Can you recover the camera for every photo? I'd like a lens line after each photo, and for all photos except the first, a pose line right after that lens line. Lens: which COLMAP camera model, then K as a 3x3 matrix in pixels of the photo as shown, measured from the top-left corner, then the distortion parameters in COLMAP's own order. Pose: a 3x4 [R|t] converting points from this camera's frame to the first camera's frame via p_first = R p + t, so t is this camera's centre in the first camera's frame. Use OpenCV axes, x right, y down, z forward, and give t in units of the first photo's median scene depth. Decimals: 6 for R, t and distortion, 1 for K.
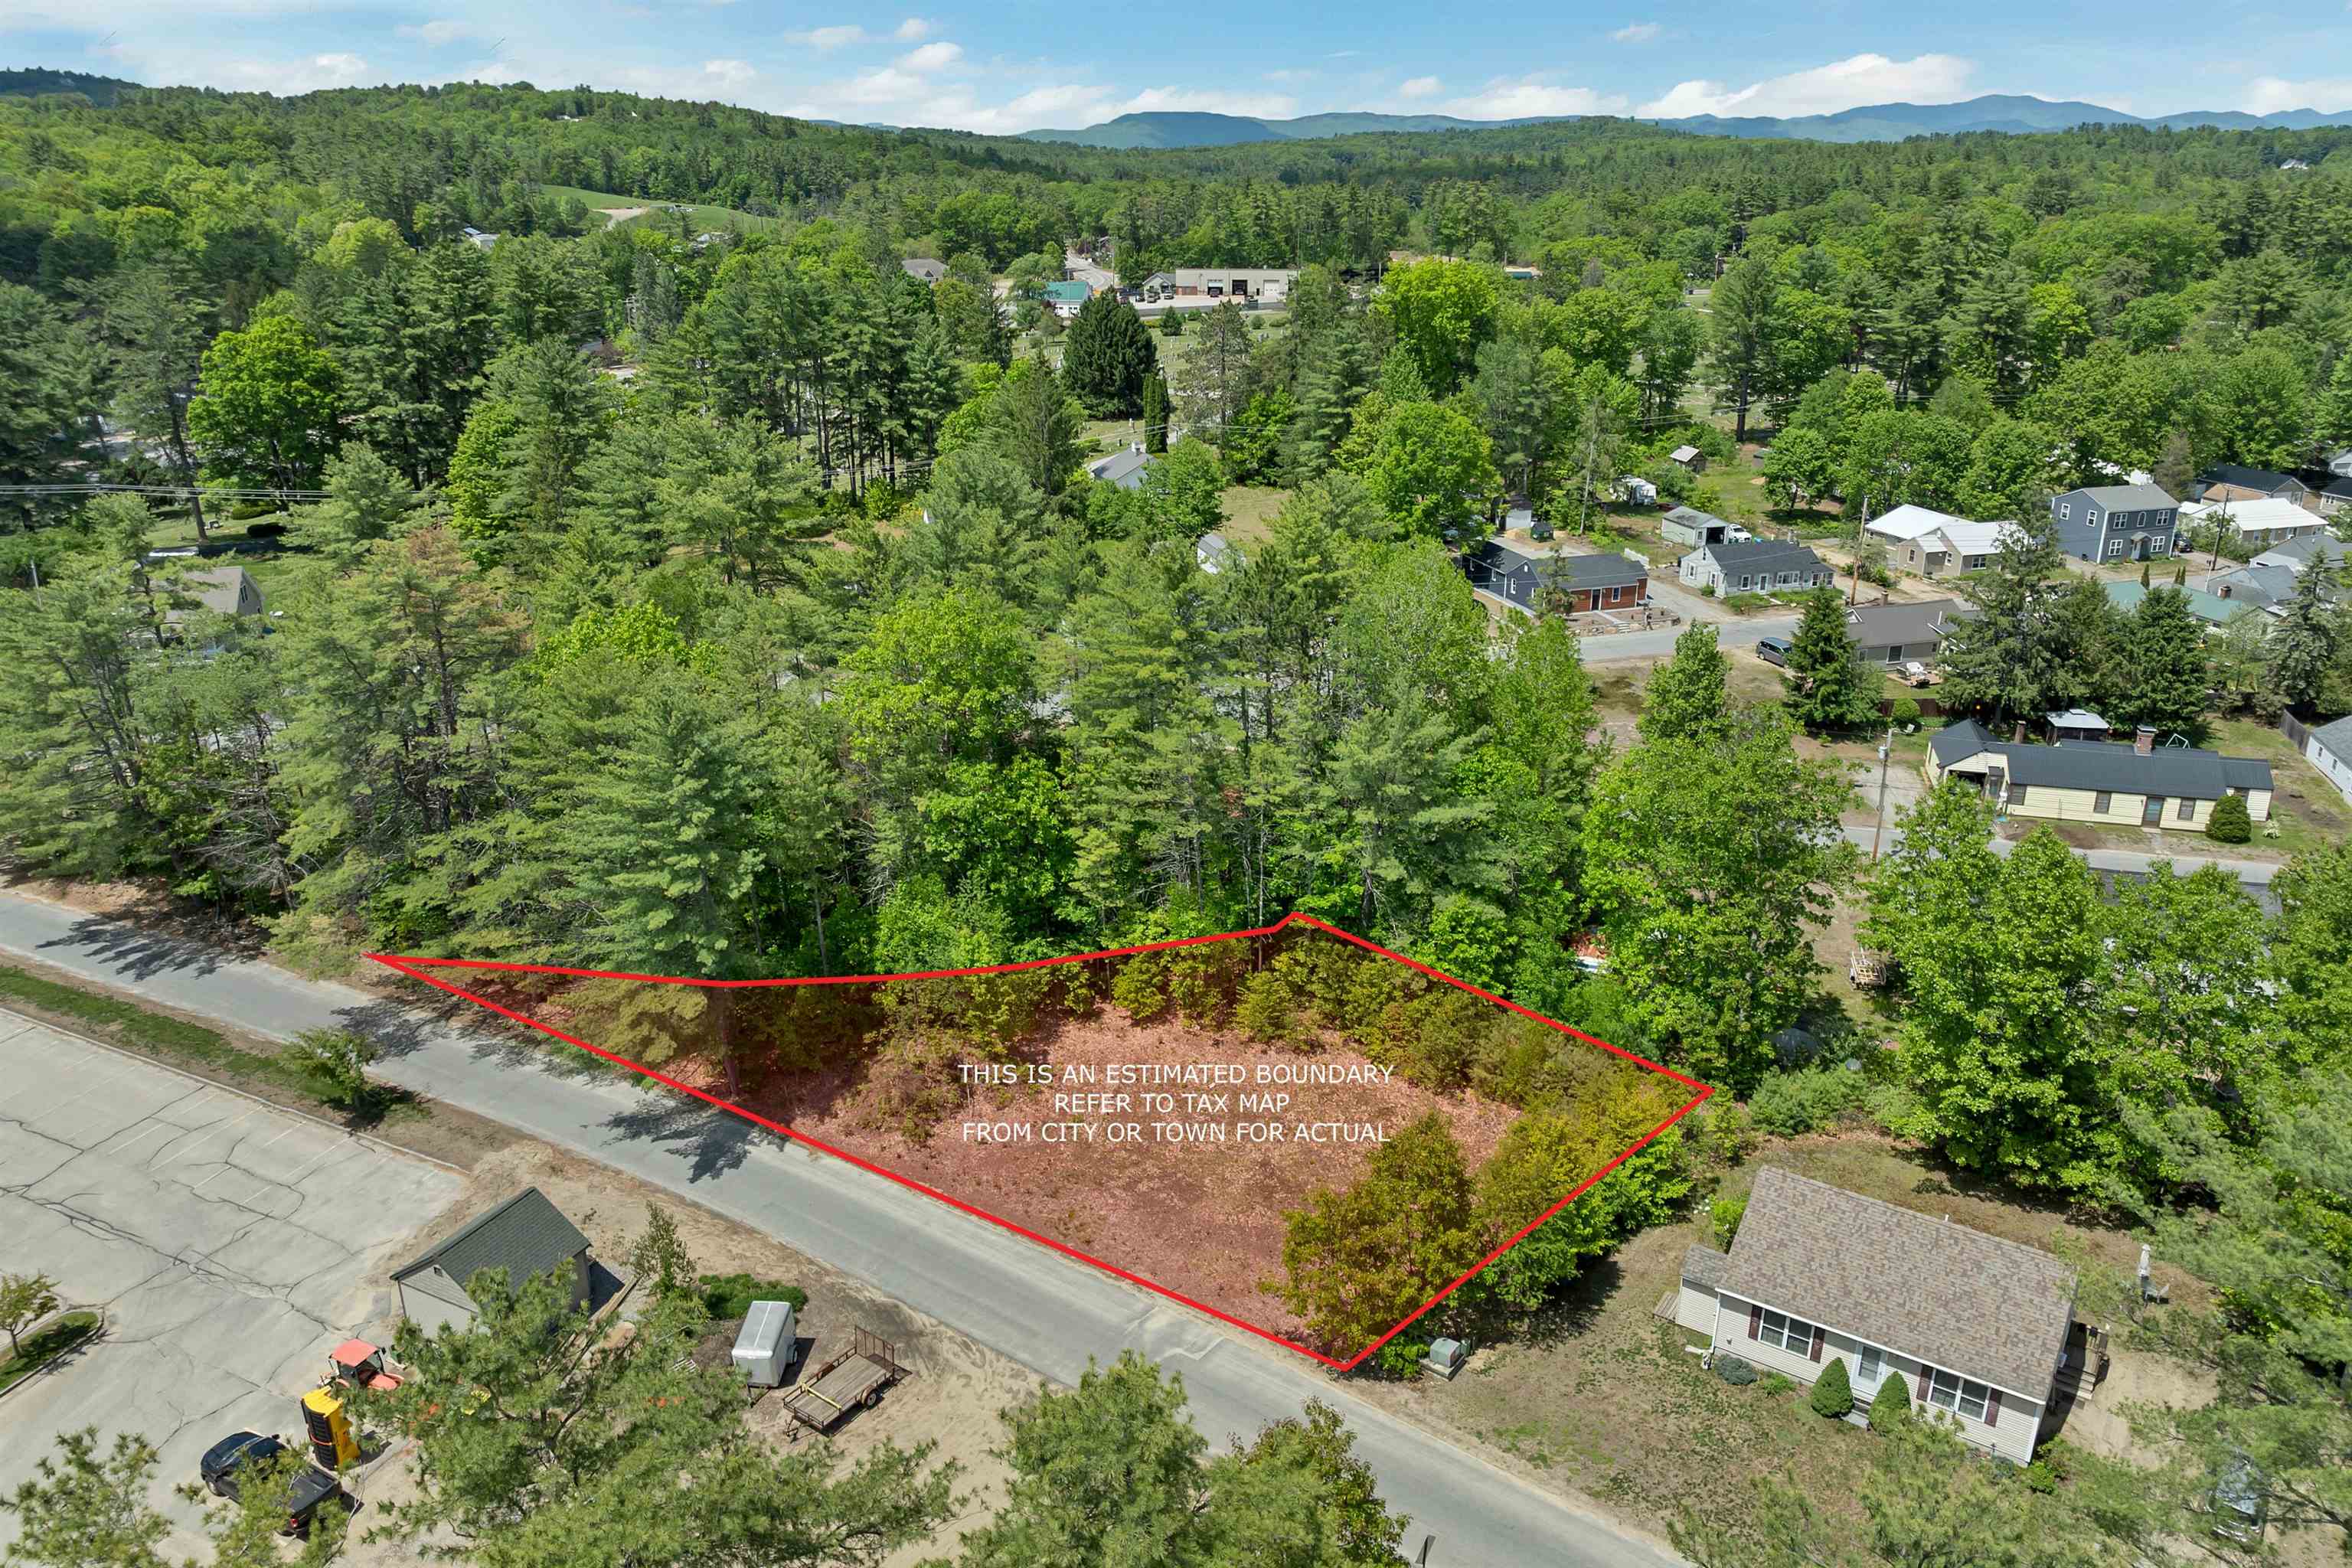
lens RADIAL K [[1687.5, 0, 1181.0], [0, 1687.5, 768.9], [0, 0, 1]] dist [-0.036077, -0.002471]
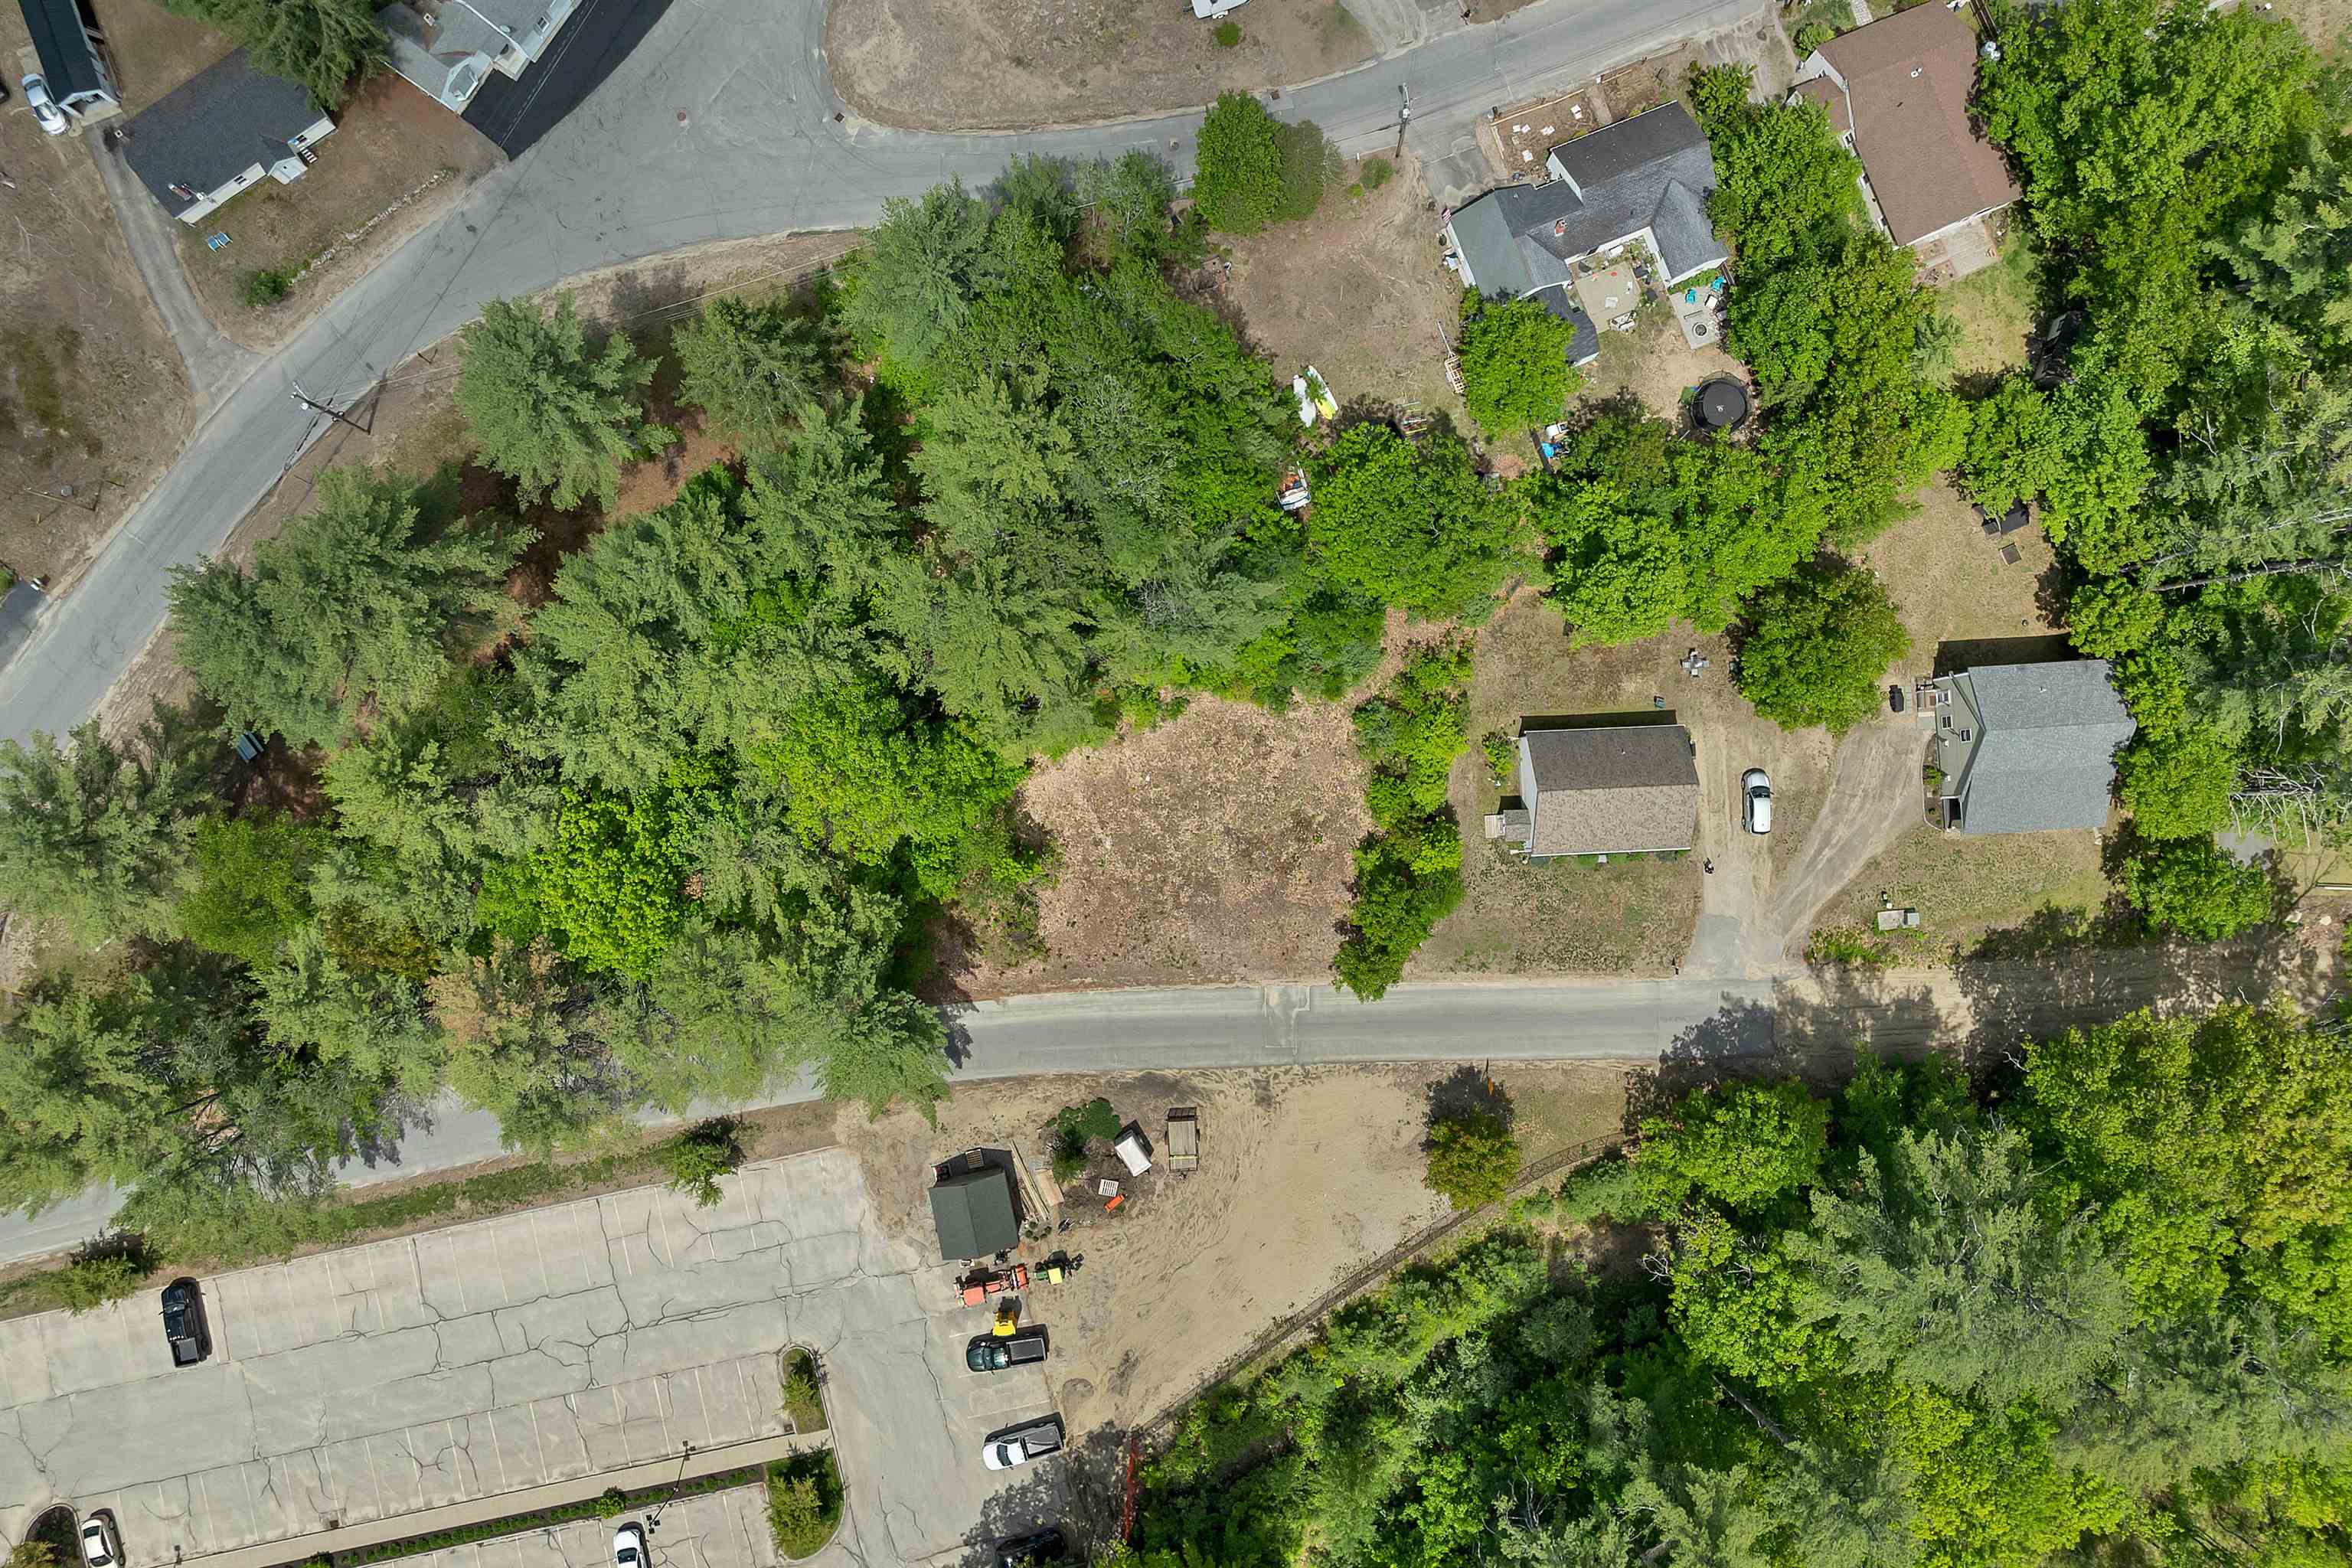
lens RADIAL K [[1687.5, 0, 1181.0], [0, 1687.5, 768.9], [0, 0, 1]] dist [-0.036077, -0.002471]
pose [[0.793980, -0.605483, 0.054645, -0.023080], [0.172123, 0.310092, 0.934995, -0.788341], [-0.583069, -0.732962, 0.350425, 0.312094]]
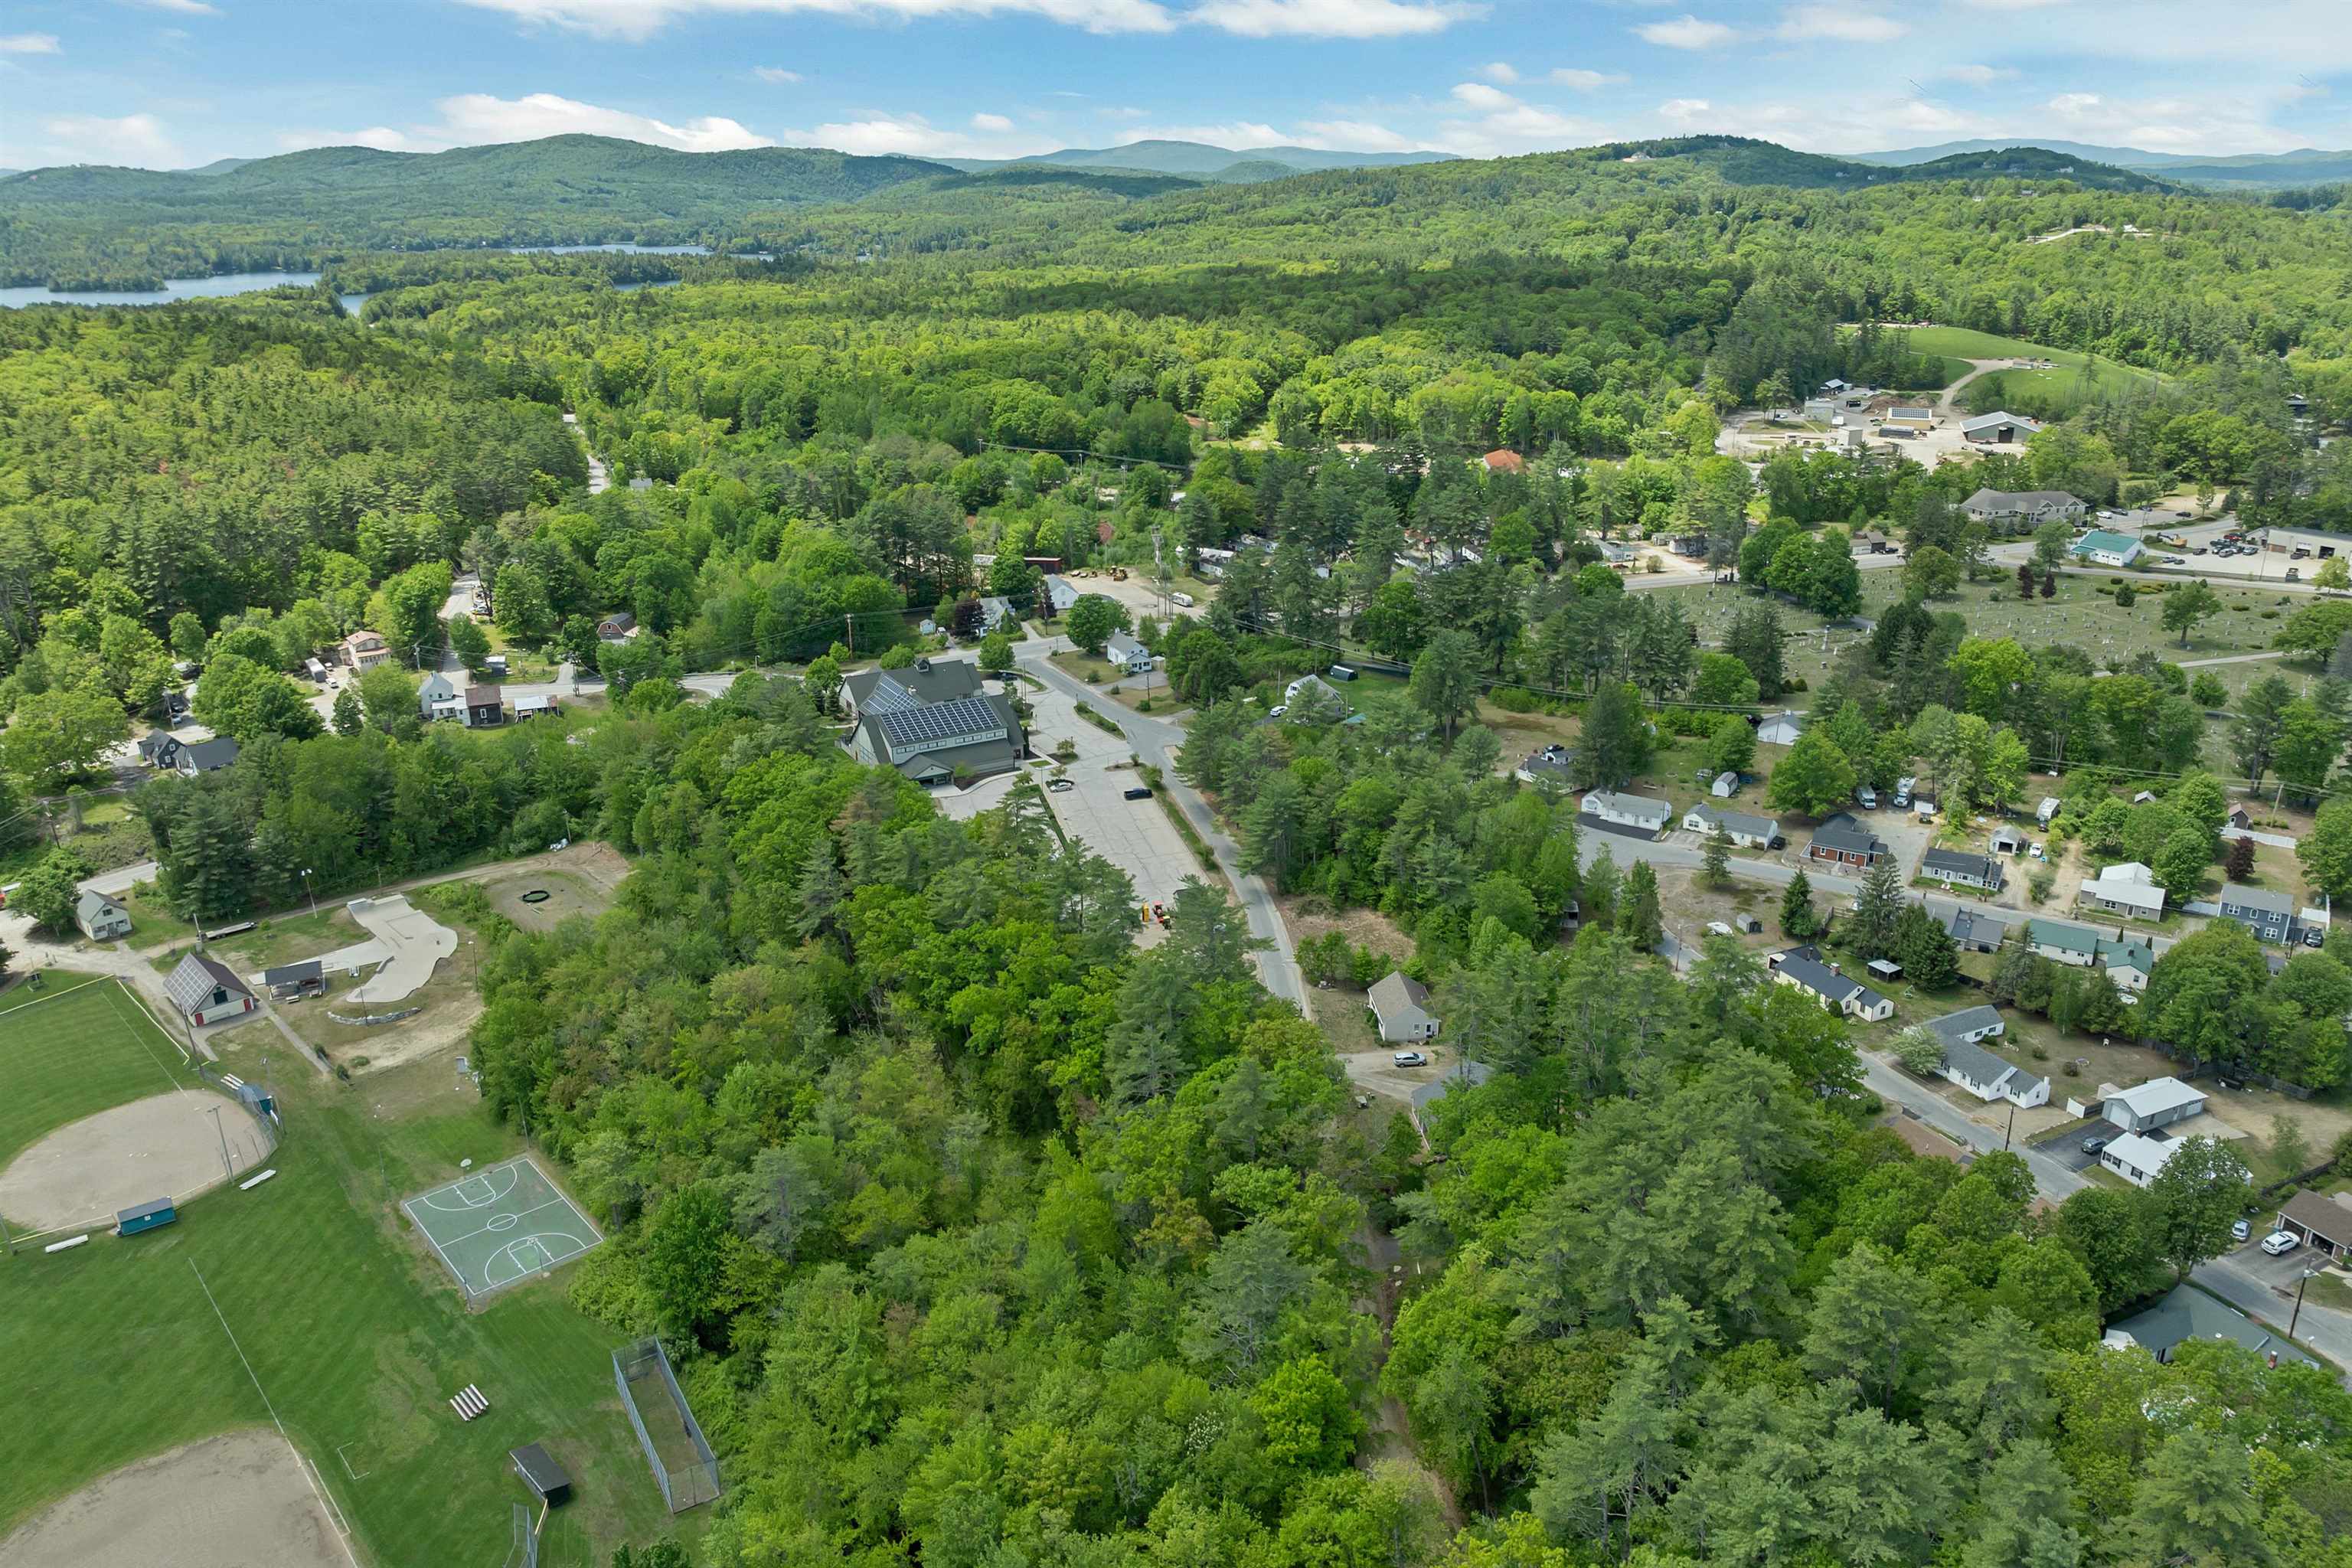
lens RADIAL K [[1687.5, 0, 1181.0], [0, 1687.5, 768.9], [0, 0, 1]] dist [-0.036077, -0.002471]
pose [[0.643462, 0.252779, -0.722537, 1.475622], [-0.256274, 0.960571, 0.107828, -0.250454], [0.721304, 0.115784, 0.682872, -1.229070]]
